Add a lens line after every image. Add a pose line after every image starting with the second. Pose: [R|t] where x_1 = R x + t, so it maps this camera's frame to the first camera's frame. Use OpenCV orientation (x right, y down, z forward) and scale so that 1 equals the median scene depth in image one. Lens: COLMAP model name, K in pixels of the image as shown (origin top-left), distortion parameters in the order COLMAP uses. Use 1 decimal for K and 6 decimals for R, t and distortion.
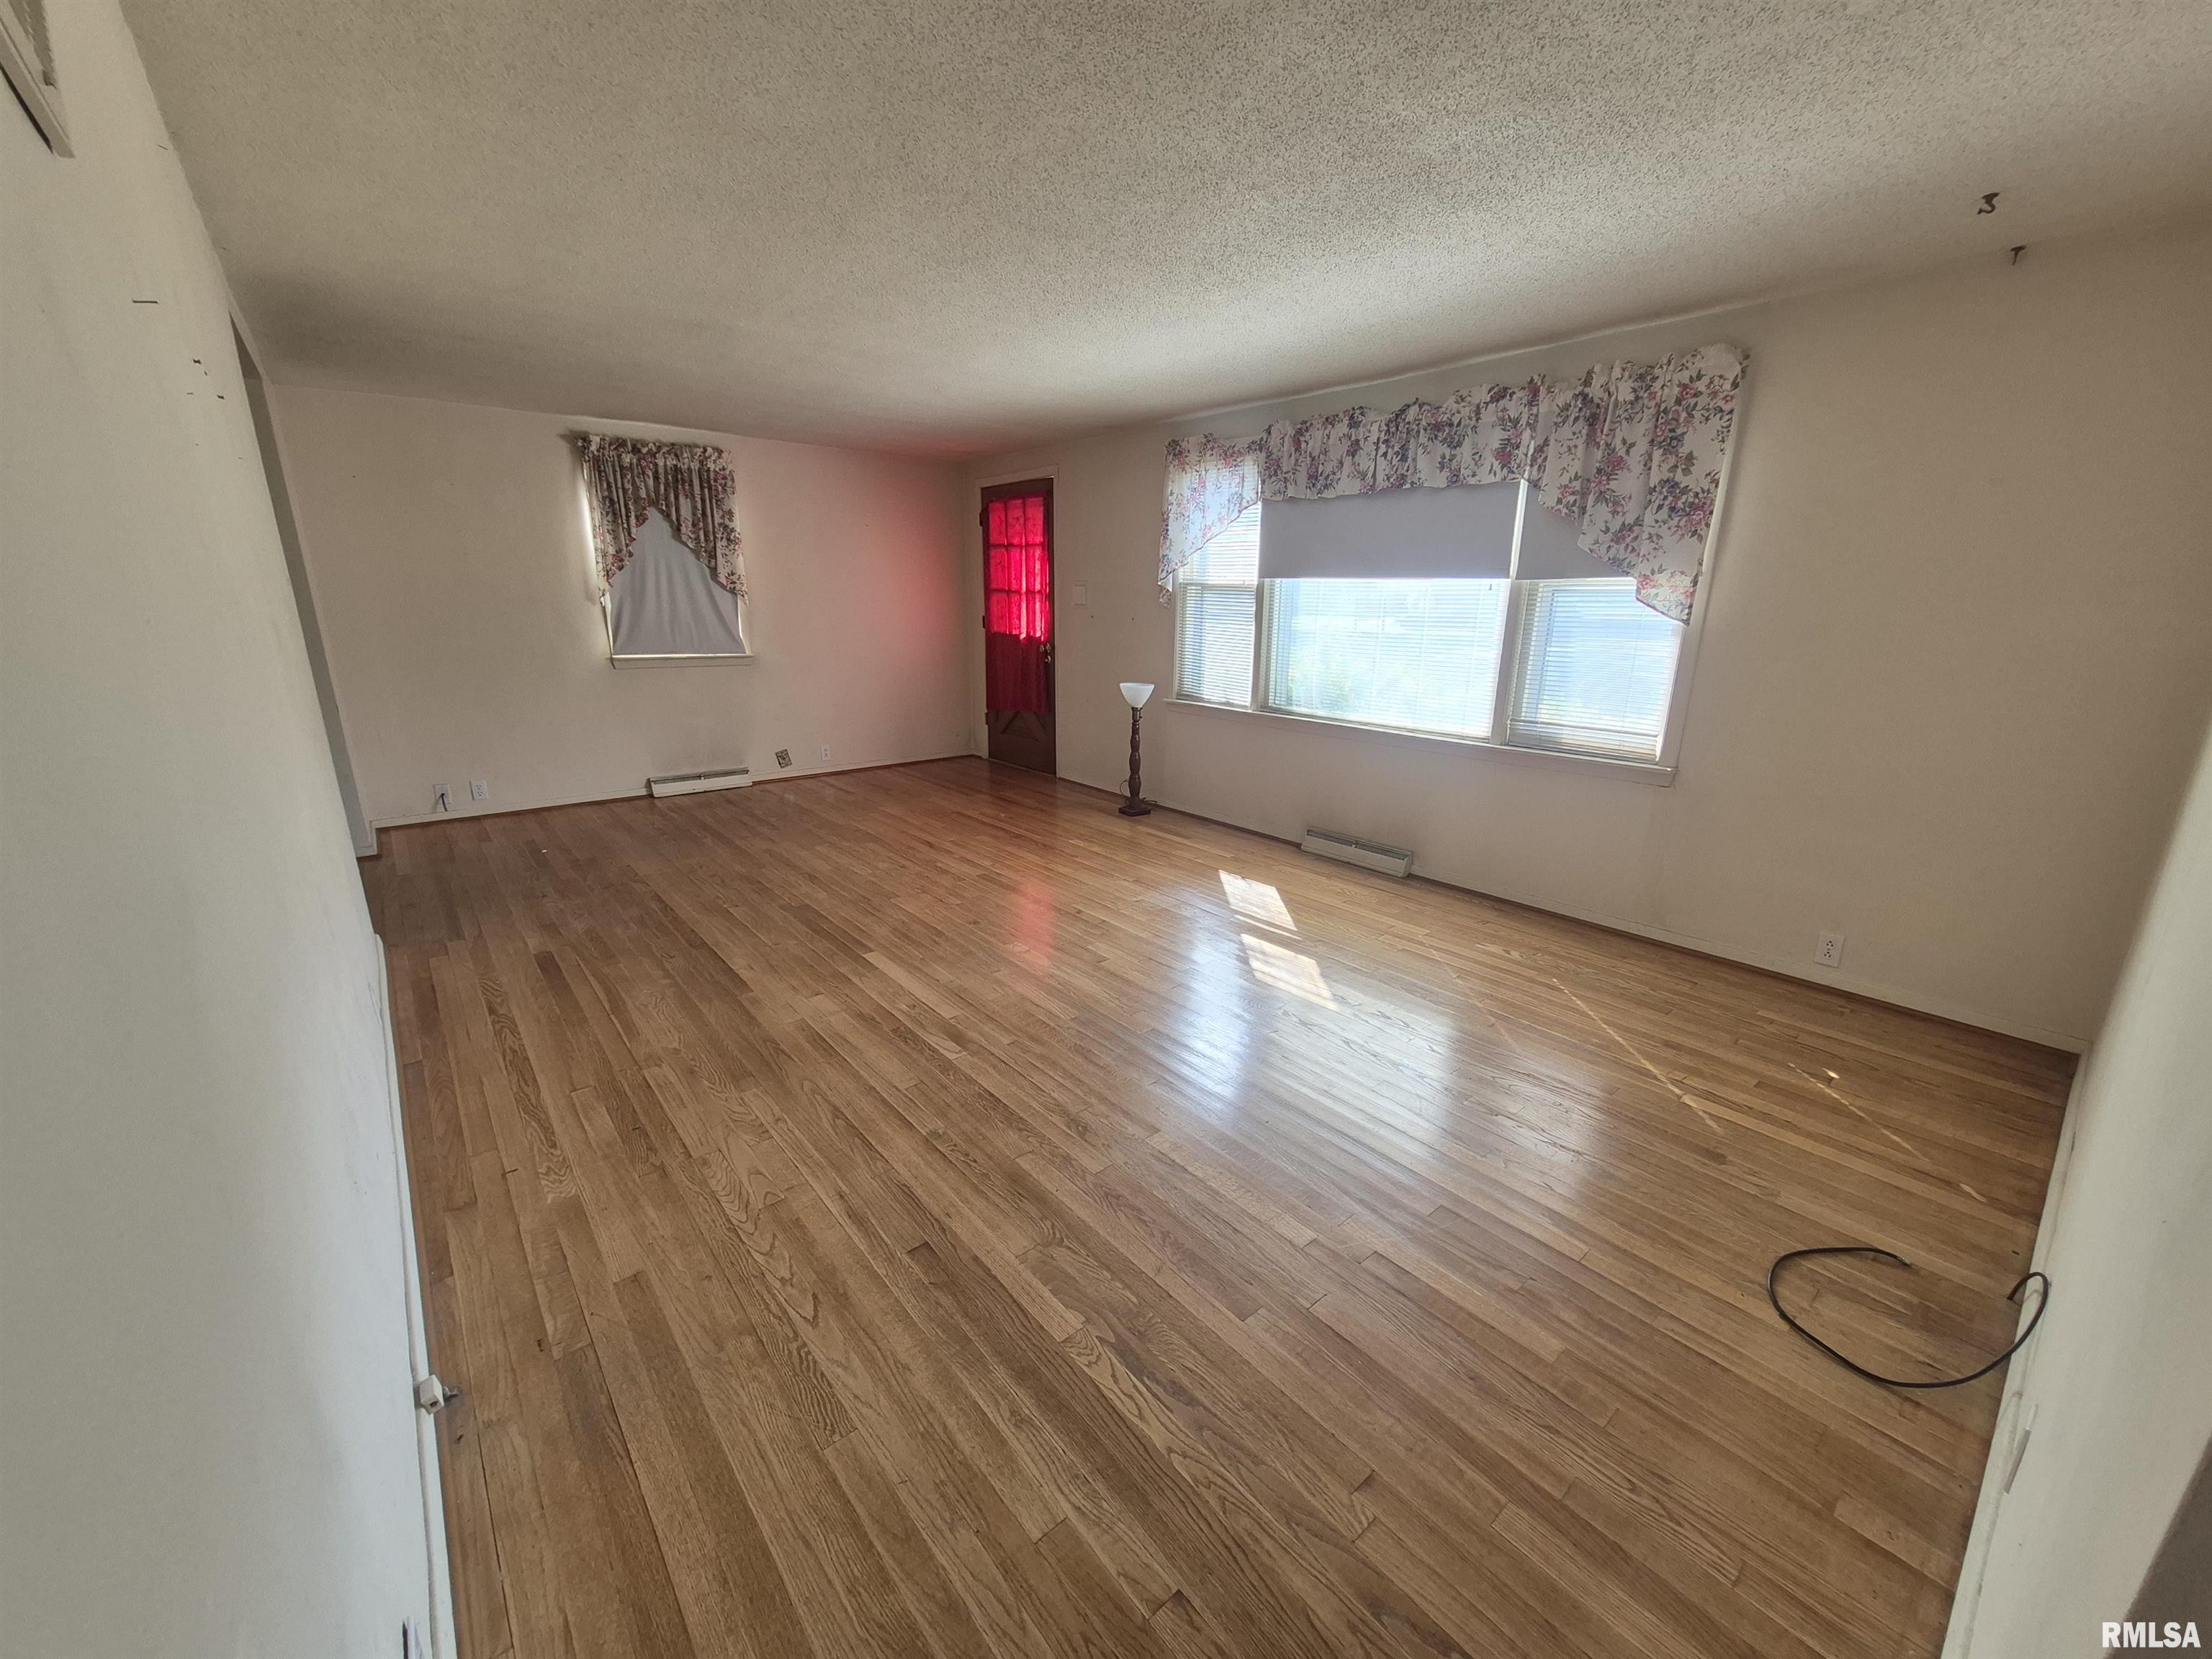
lens RADIAL K [[883.9, 0, 1119.4], [0, 883.9, 858.1], [0, 0, 1]] dist [0.016484, 0.000072]
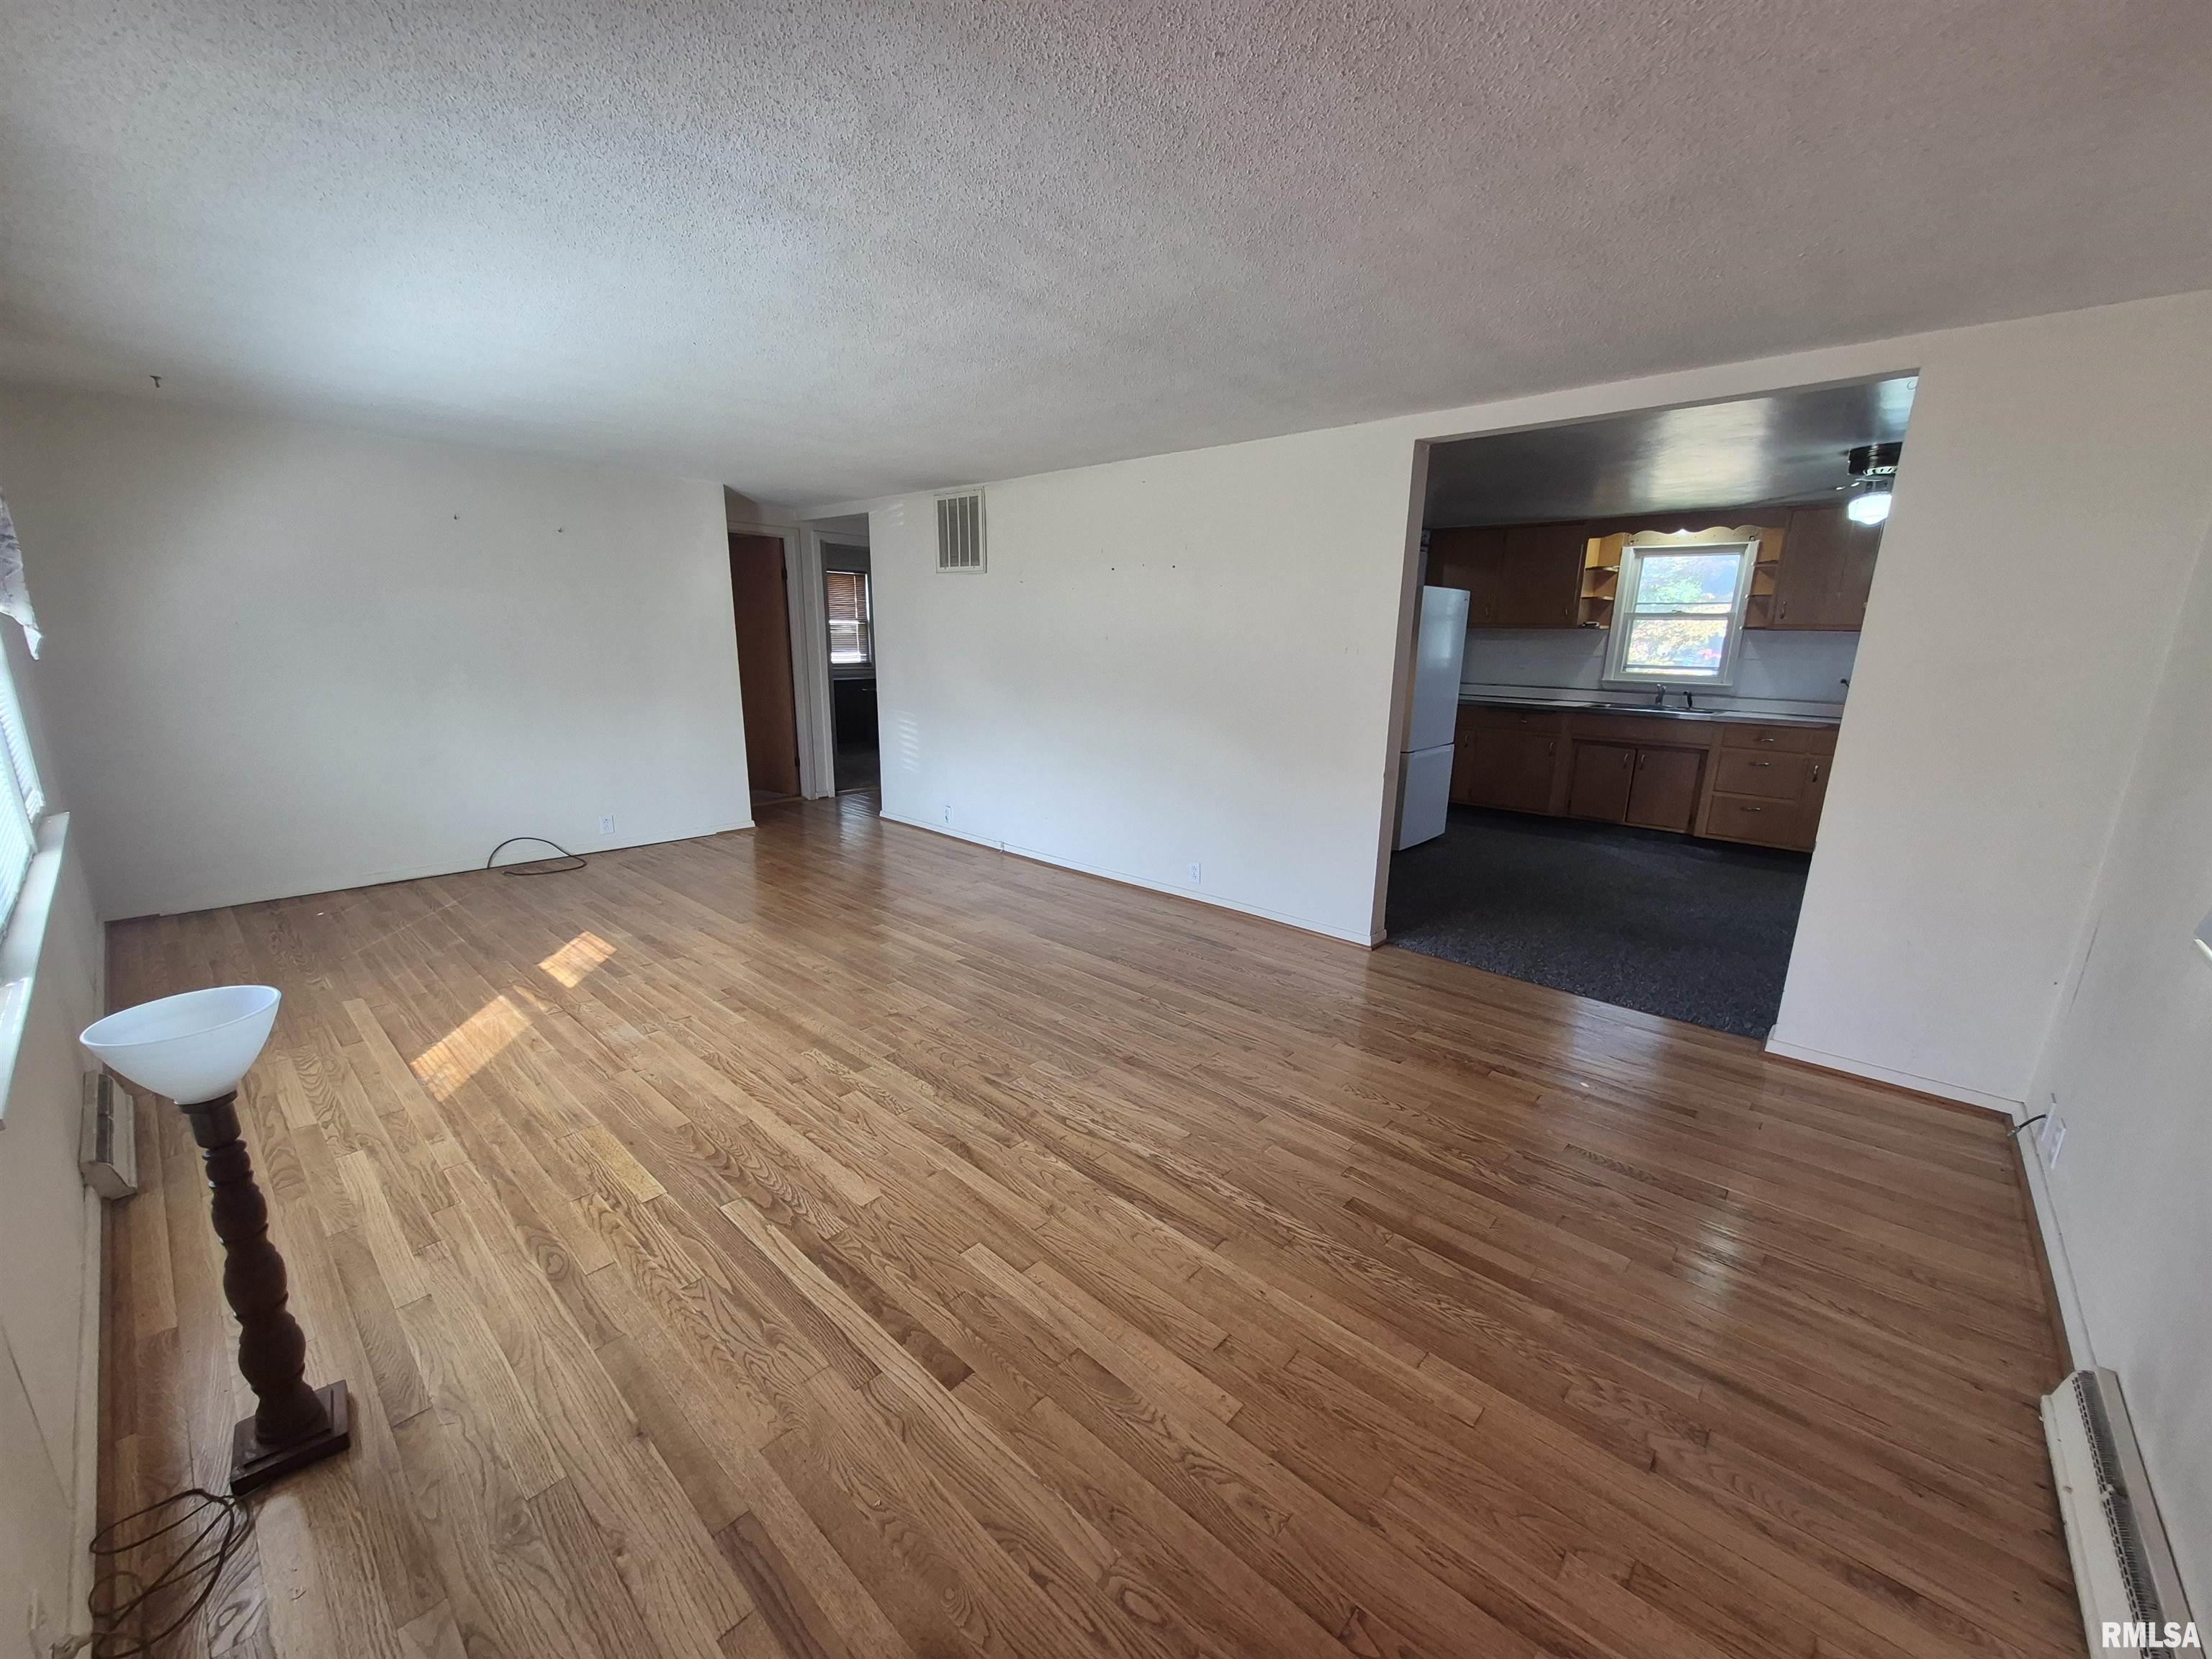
lens RADIAL K [[883.9, 0, 1119.4], [0, 883.9, 858.1], [0, 0, 1]] dist [0.016484, 0.000072]
pose [[-0.990100, 0.003941, -0.140310, -0.270860], [-0.067894, 0.861445, 0.503292, -0.492646], [0.122853, 0.507836, -0.852649, 1.604415]]
